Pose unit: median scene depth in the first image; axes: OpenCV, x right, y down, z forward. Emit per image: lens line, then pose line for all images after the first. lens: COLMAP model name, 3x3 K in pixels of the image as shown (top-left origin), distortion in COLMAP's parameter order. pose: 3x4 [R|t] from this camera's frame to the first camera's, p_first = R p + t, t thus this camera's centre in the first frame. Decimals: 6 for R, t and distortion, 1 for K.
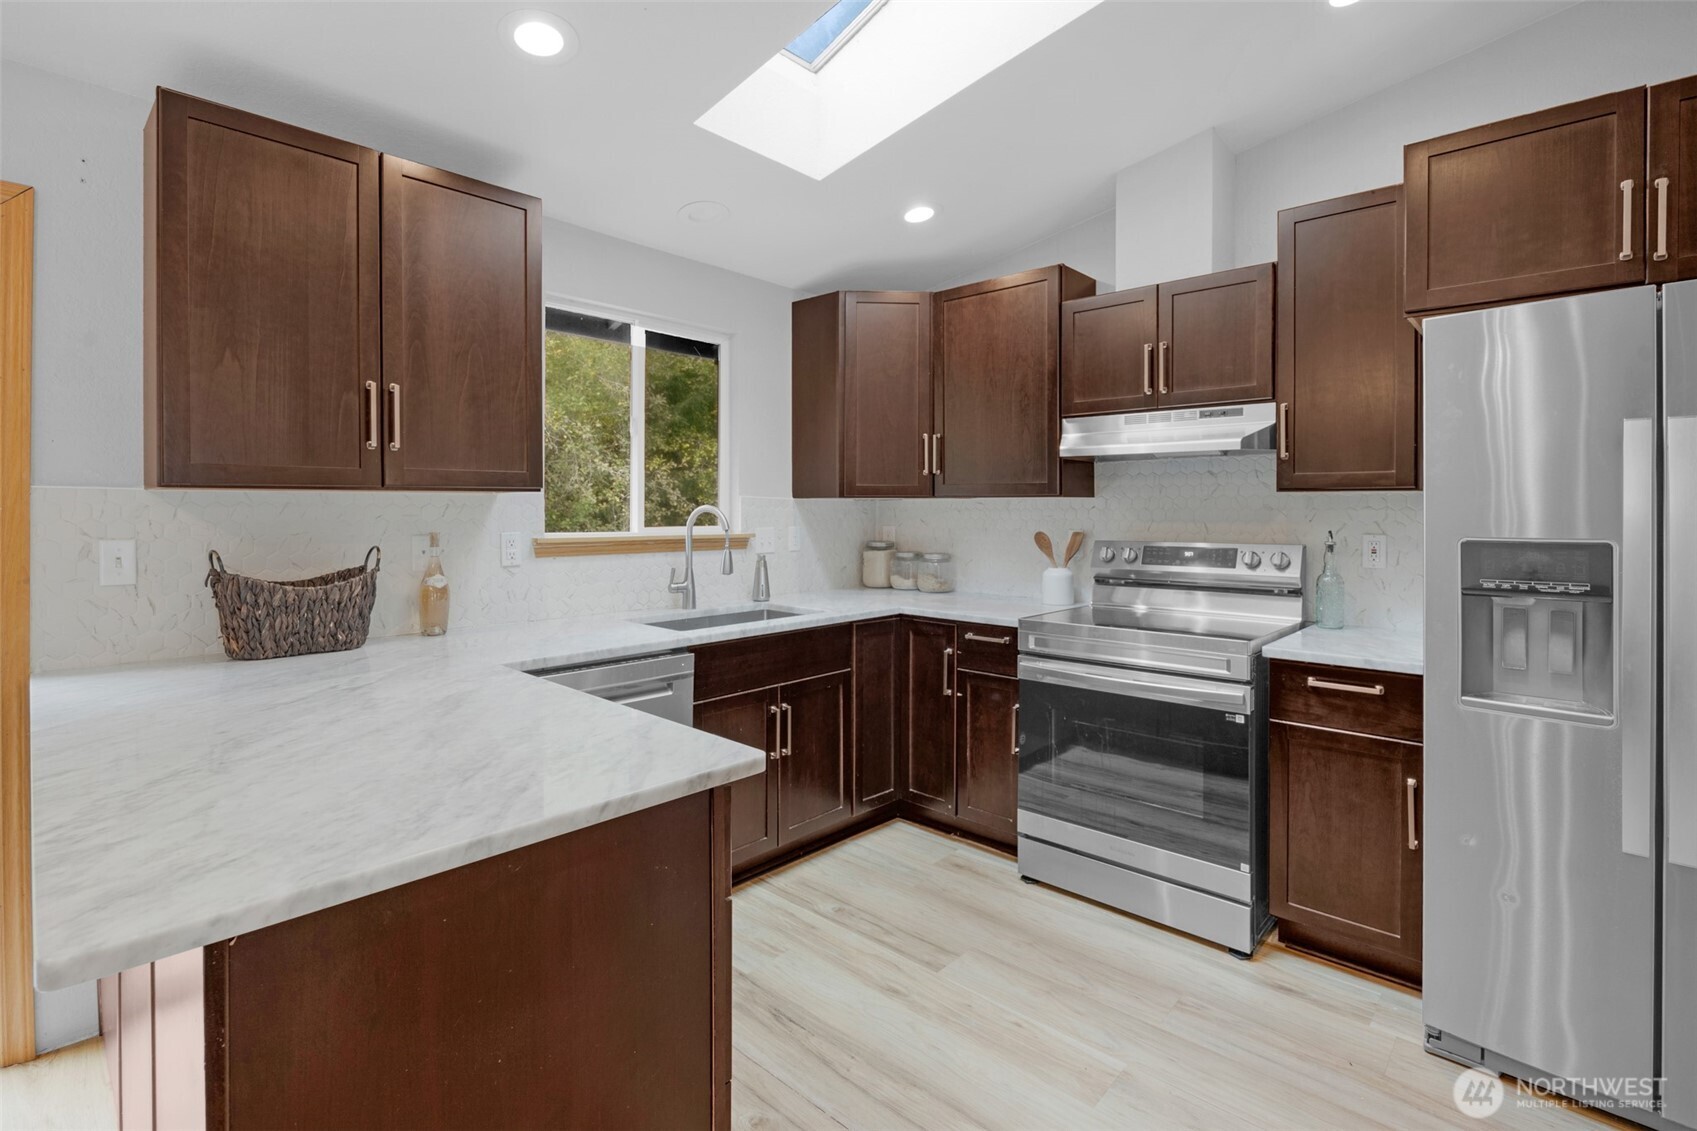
lens RADIAL K [[774.6, 0, 826.6], [0, 774.6, 510.0], [0, 0, 1]] dist [-0.008737, -0.000665]
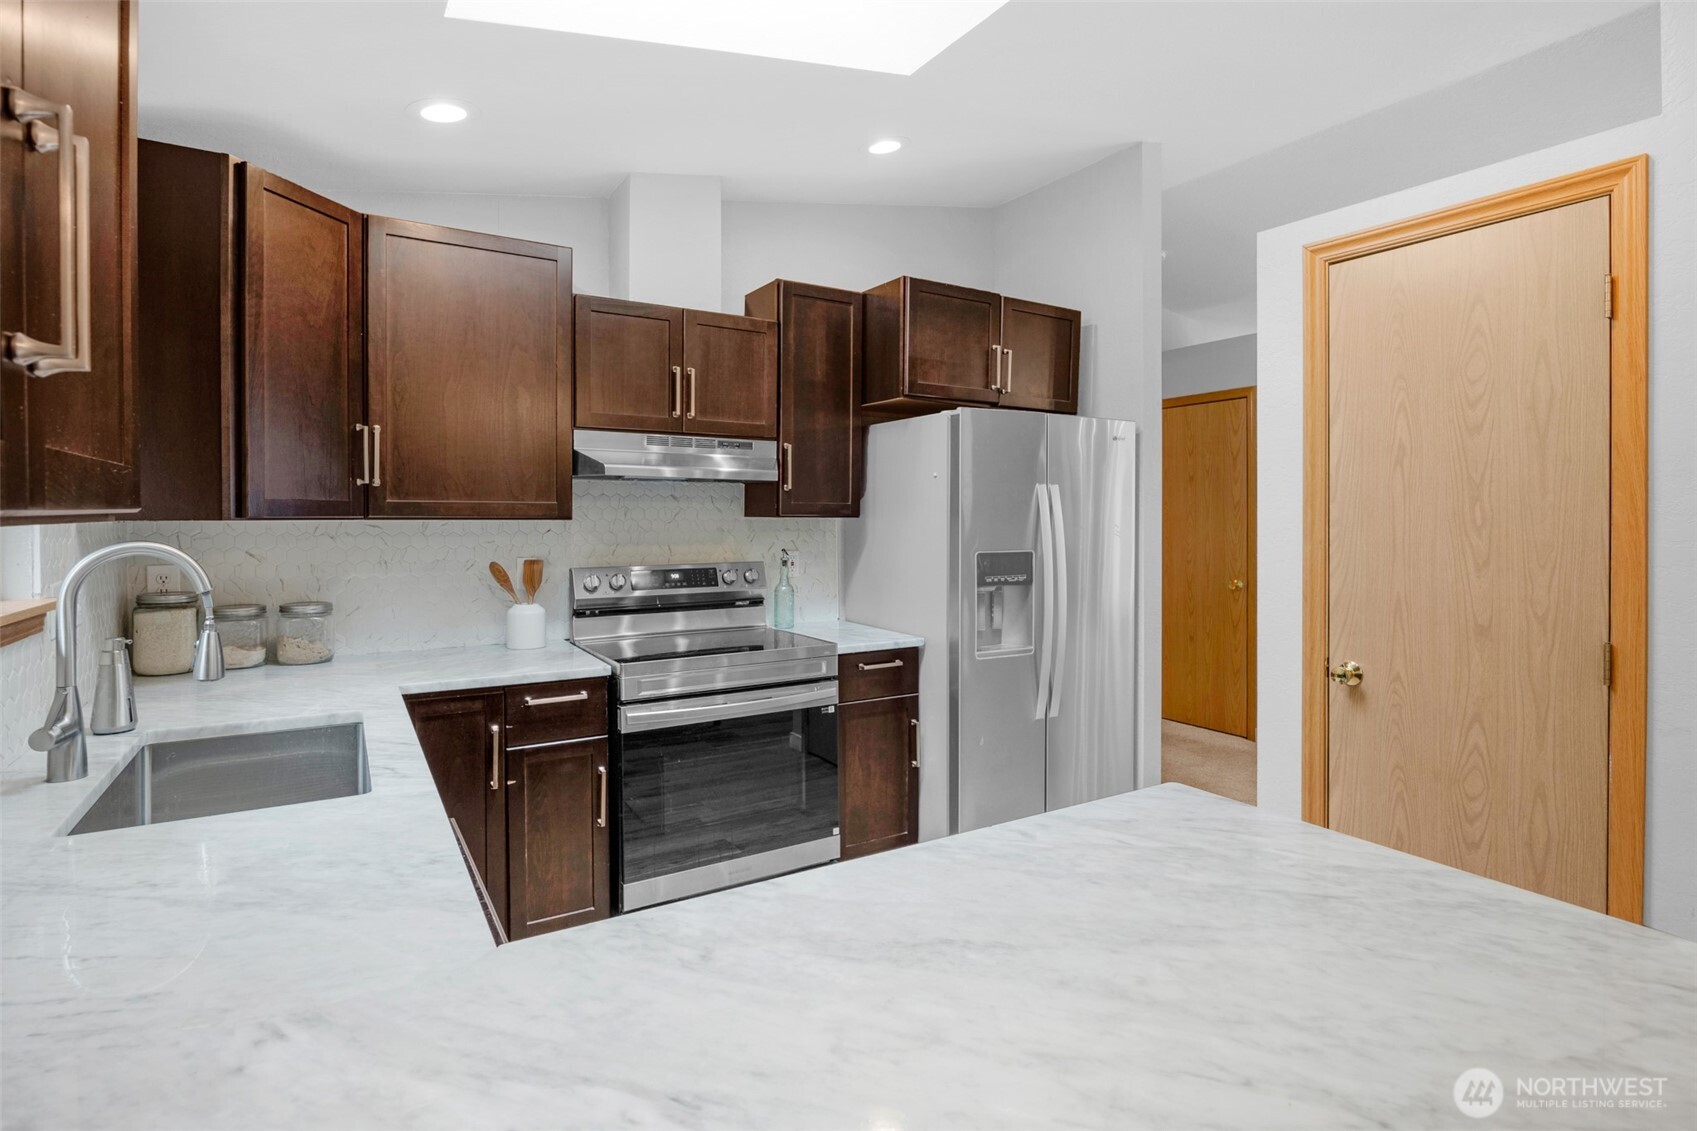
lens RADIAL K [[844.7, 0, 862.1], [0, 844.7, 530.8], [0, 0, 1]] dist [-0.005446, -0.000261]
pose [[0.269306, -0.014972, 0.962938, -0.783876], [0.002458, 0.999887, 0.014859, -0.027672], [-0.963051, -0.001634, 0.269312, 0.668353]]
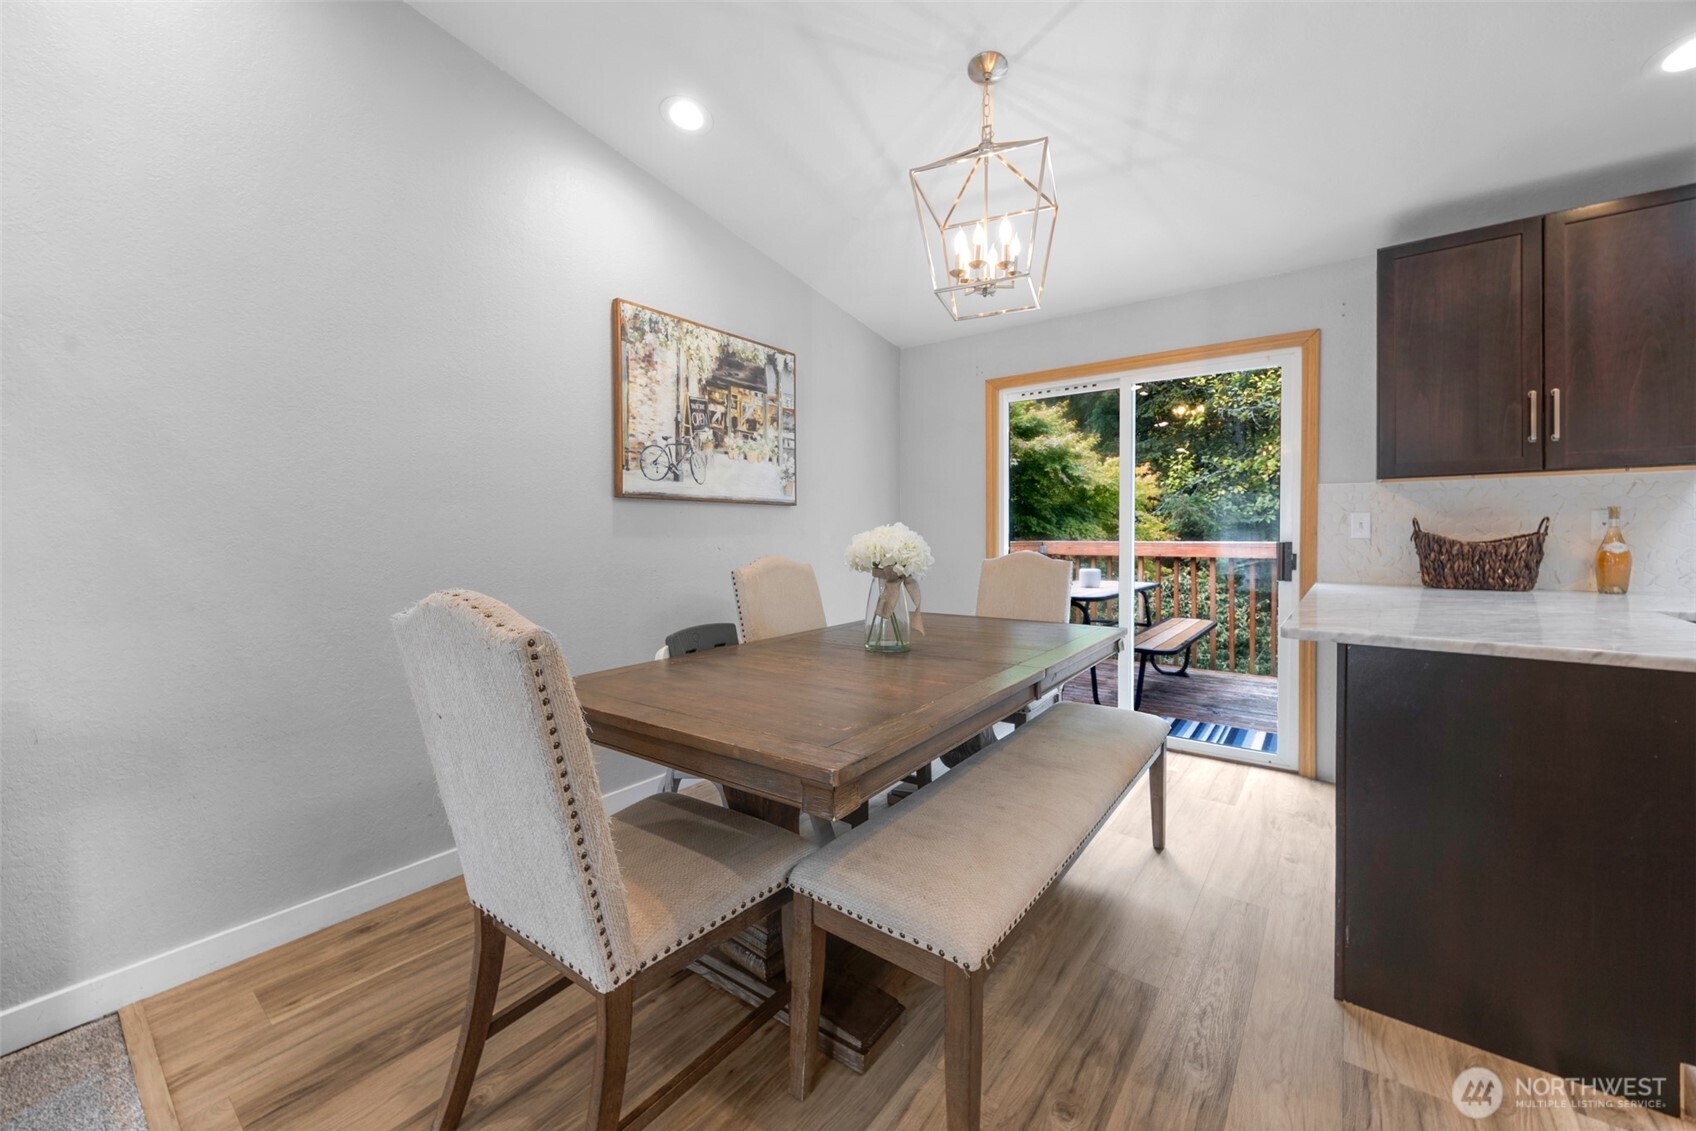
lens RADIAL K [[649.5, 0, 856.2], [0, 649.5, 539.3], [0, 0, 1]] dist [0.003508, -0.000377]
pose [[0.099890, 0.013585, -0.994906, 0.397030], [0.003931, 0.999894, 0.014047, 0.065744], [0.994991, -0.005315, 0.099825, -0.268277]]
